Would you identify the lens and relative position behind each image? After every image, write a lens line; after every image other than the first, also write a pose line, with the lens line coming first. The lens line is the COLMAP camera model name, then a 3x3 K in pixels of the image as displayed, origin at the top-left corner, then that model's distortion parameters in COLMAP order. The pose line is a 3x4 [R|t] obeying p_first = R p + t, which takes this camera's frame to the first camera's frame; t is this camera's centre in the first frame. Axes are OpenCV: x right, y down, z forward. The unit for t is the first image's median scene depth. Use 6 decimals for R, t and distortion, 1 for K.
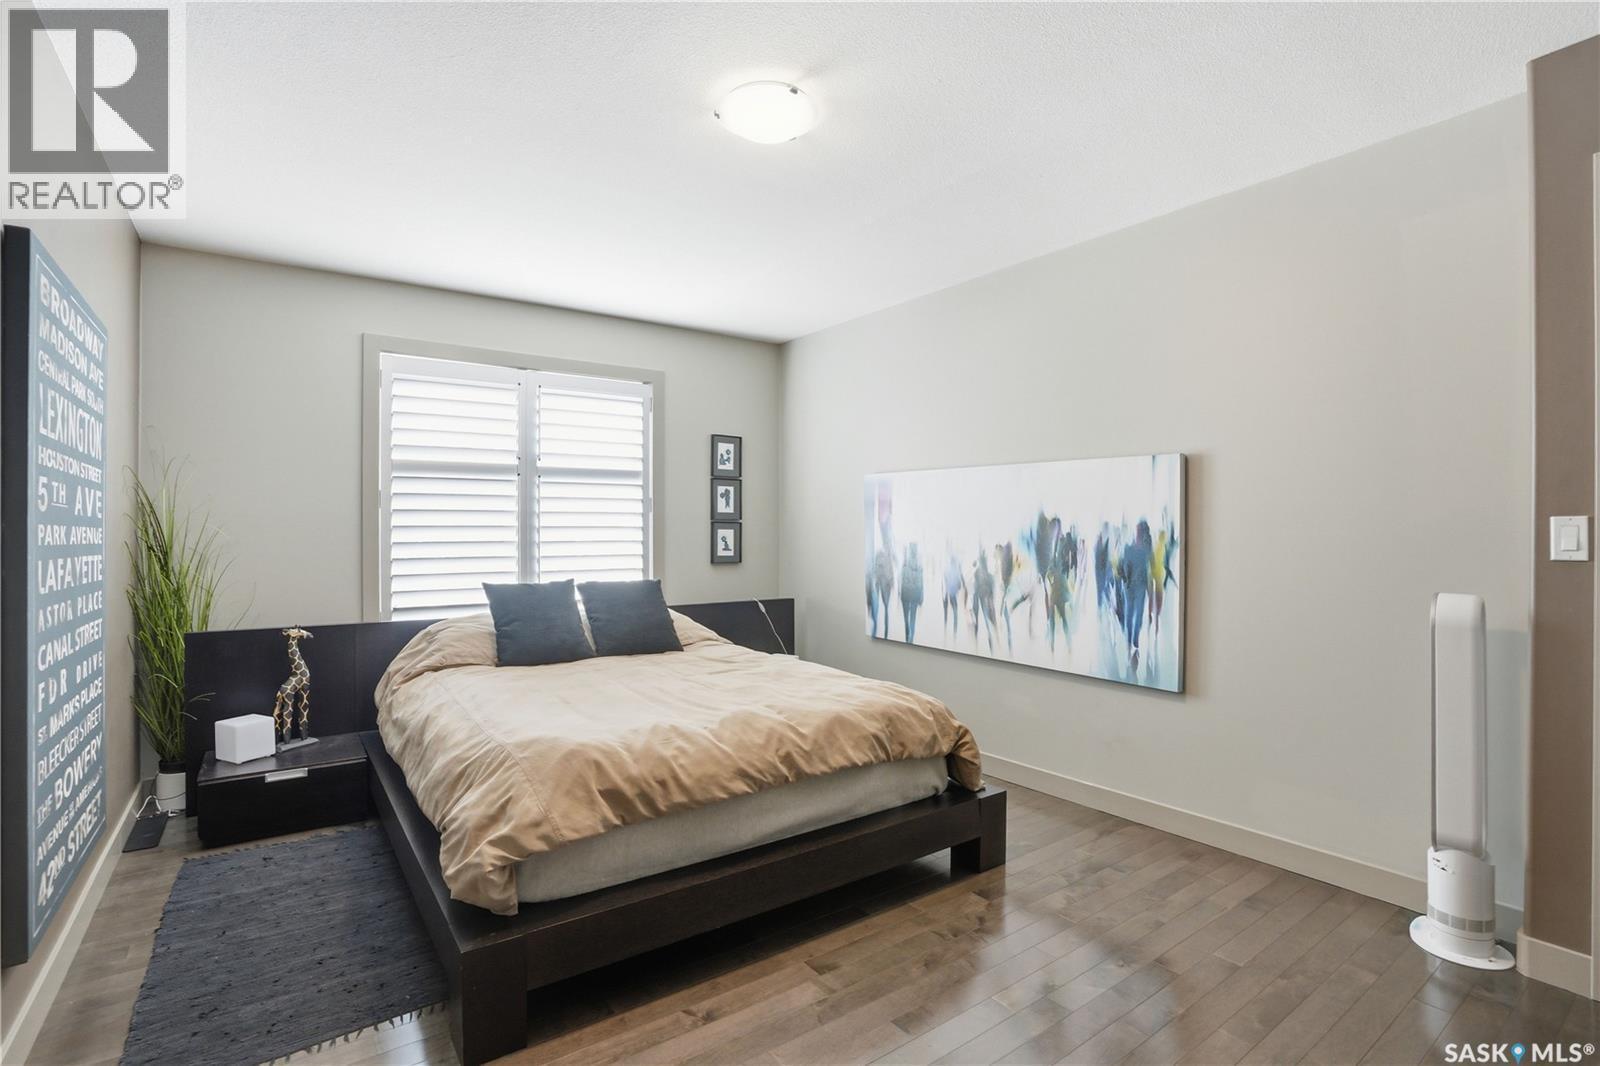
lens RADIAL K [[761.4, 0, 806.5], [0, 761.4, 530.8], [0, 0, 1]] dist [-0.028310, 0.006697]
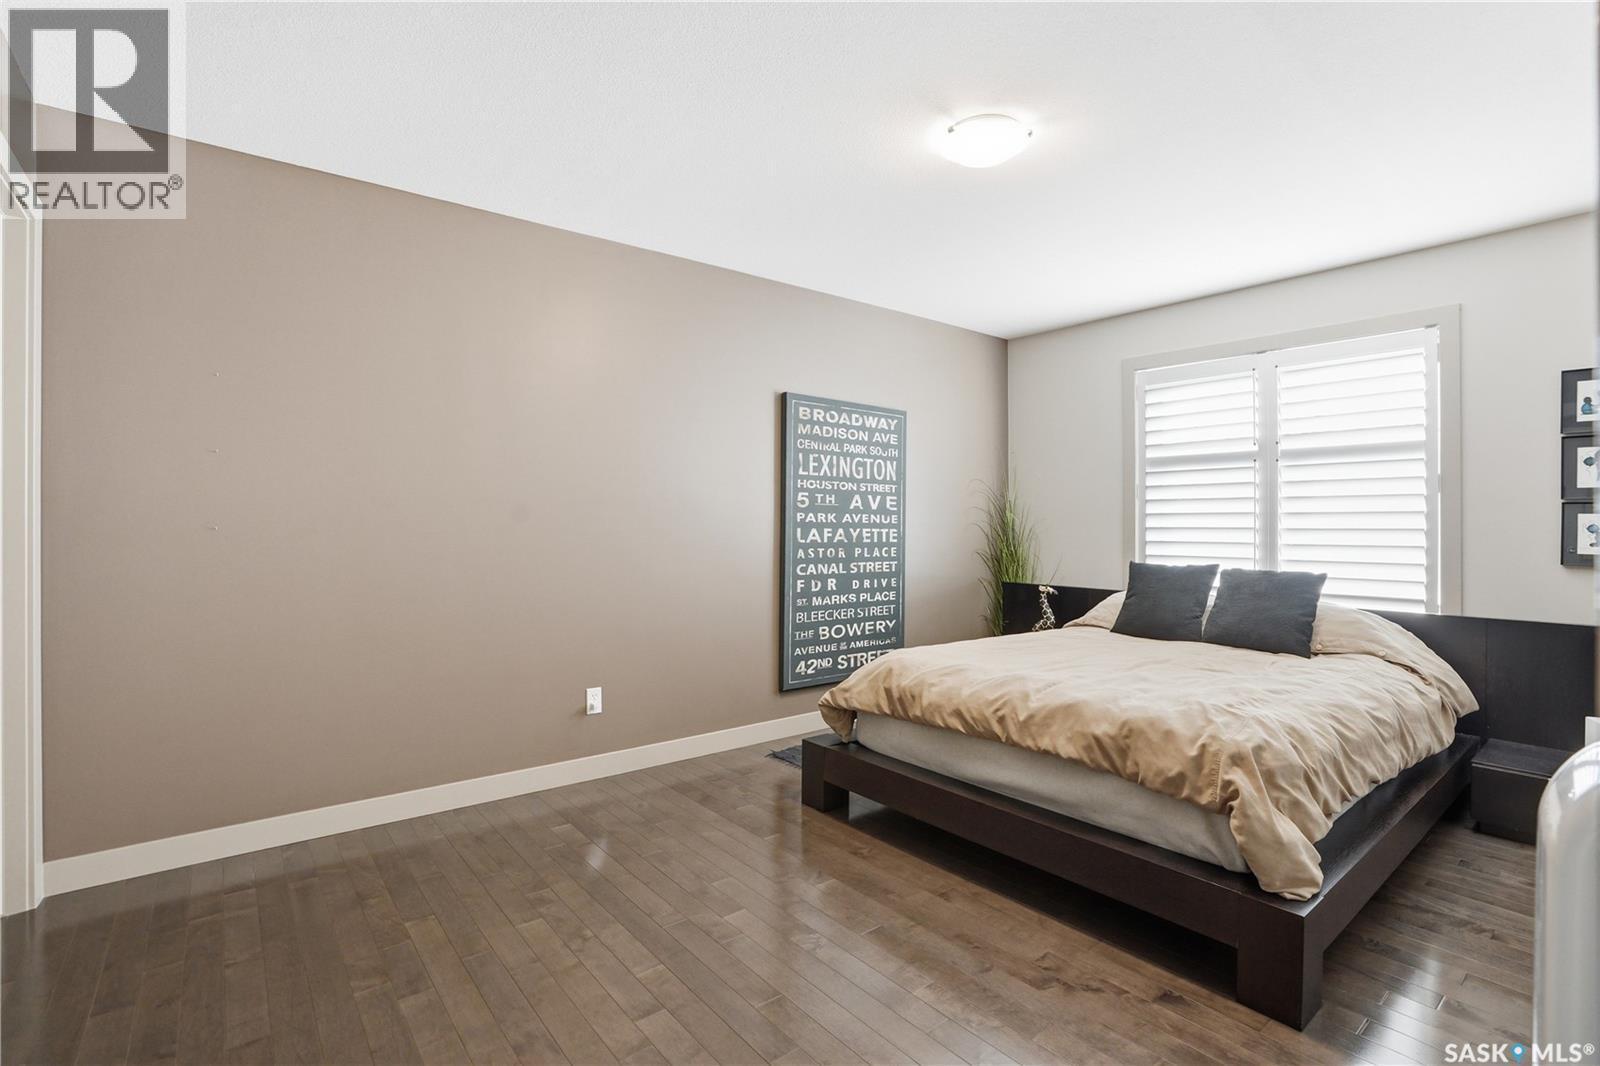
lens RADIAL K [[761.4, 0, 811.6], [0, 761.4, 528.5], [0, 0, 1]] dist [-0.028310, 0.006697]
pose [[0.073599, 0.007562, -0.997259, 0.636256], [-0.003505, 0.999967, 0.007323, 0.010651], [0.997282, 0.002956, 0.073623, 0.395190]]
